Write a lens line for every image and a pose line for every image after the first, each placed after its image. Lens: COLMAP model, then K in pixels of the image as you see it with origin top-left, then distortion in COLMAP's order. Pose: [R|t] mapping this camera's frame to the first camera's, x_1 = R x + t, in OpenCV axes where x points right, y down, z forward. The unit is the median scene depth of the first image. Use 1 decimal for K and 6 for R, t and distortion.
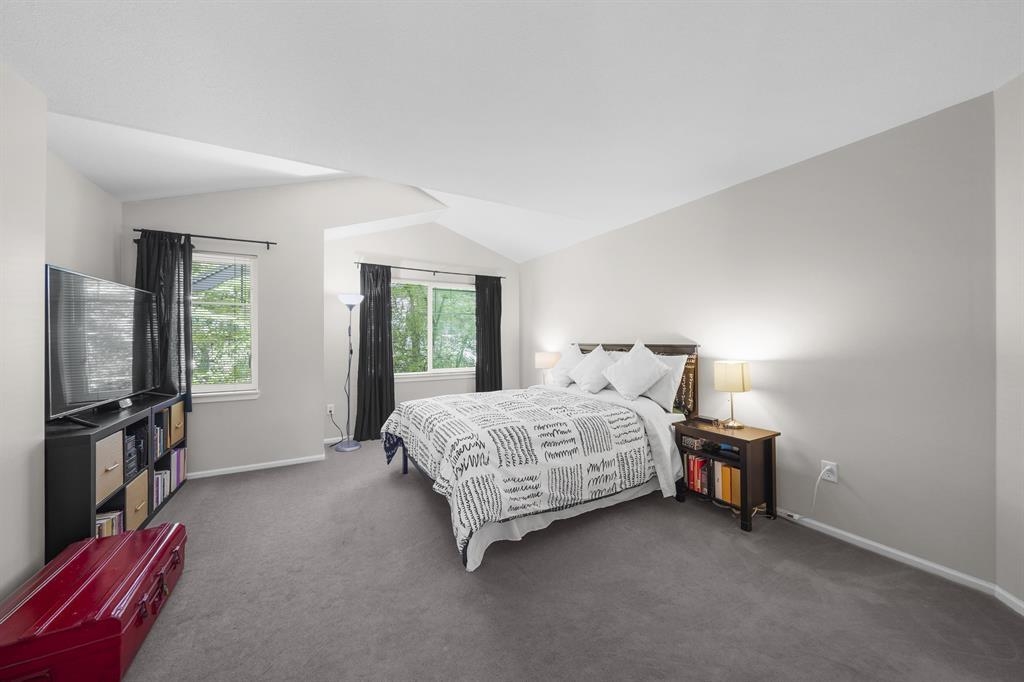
lens RADIAL K [[358.1, 0, 508.4], [0, 358.1, 338.5], [0, 0, 1]] dist [-0.005301, 0.000075]
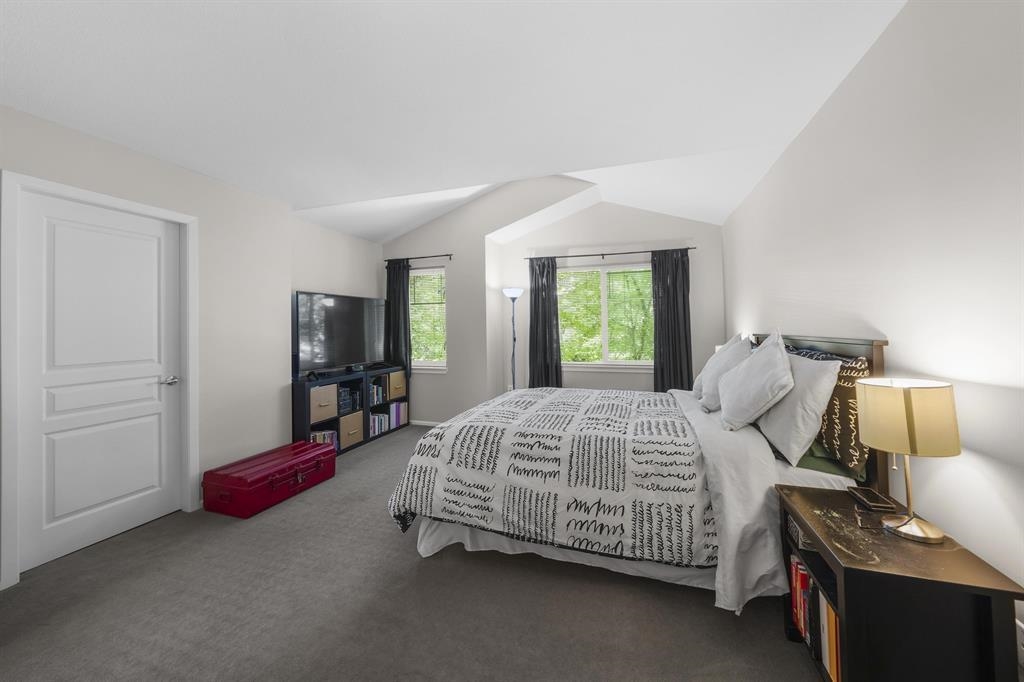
lens RADIAL K [[358.1, 0, 483.8], [0, 358.1, 321.9], [0, 0, 1]] dist [-0.005301, 0.000075]
pose [[0.679338, -0.016333, -0.733643, 0.610813], [0.008565, 0.999861, -0.014329, -0.005706], [0.733775, 0.003451, 0.679384, 0.338069]]
